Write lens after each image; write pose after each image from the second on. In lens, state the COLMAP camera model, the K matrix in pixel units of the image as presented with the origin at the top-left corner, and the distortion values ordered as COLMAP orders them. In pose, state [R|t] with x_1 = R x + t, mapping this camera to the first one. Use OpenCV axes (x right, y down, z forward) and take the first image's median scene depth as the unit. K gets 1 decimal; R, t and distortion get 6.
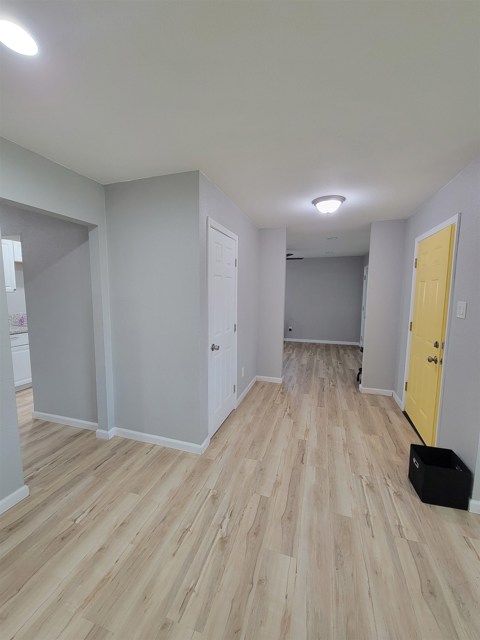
lens RADIAL K [[260.9, 0, 236.7], [0, 260.9, 319.5], [0, 0, 1]] dist [0.006018, -0.005187]
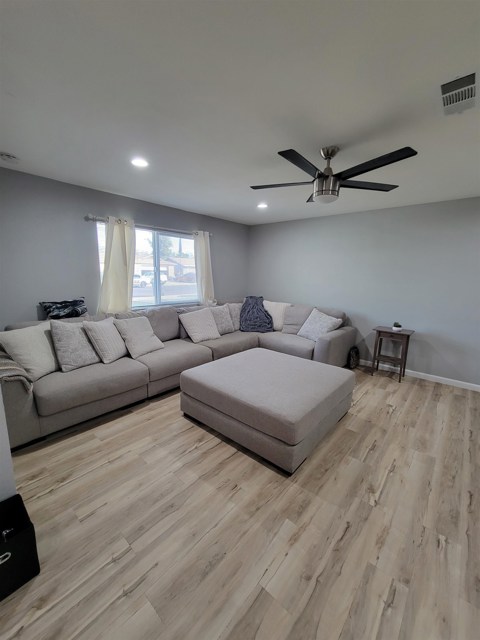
lens RADIAL K [[260.9, 0, 236.7], [0, 260.9, 319.5], [0, 0, 1]] dist [0.006018, -0.005187]
pose [[-0.916808, -0.094580, 0.387965, 0.044145], [0.016026, 0.962050, 0.272404, -0.143550], [-0.399006, 0.255959, -0.880500, 1.506580]]
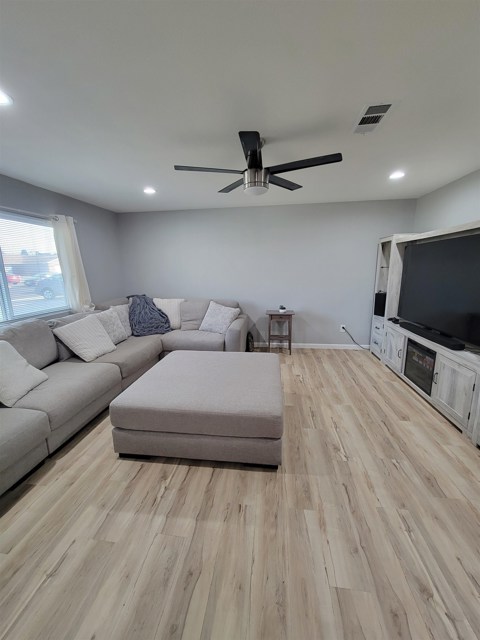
lens RADIAL K [[260.9, 0, 236.7], [0, 260.9, 319.5], [0, 0, 1]] dist [0.006018, -0.005187]
pose [[-0.984987, 0.045592, -0.166502, 0.598454], [-0.006162, 0.954595, 0.297844, -0.132510], [0.172521, 0.294398, -0.939982, 1.426993]]
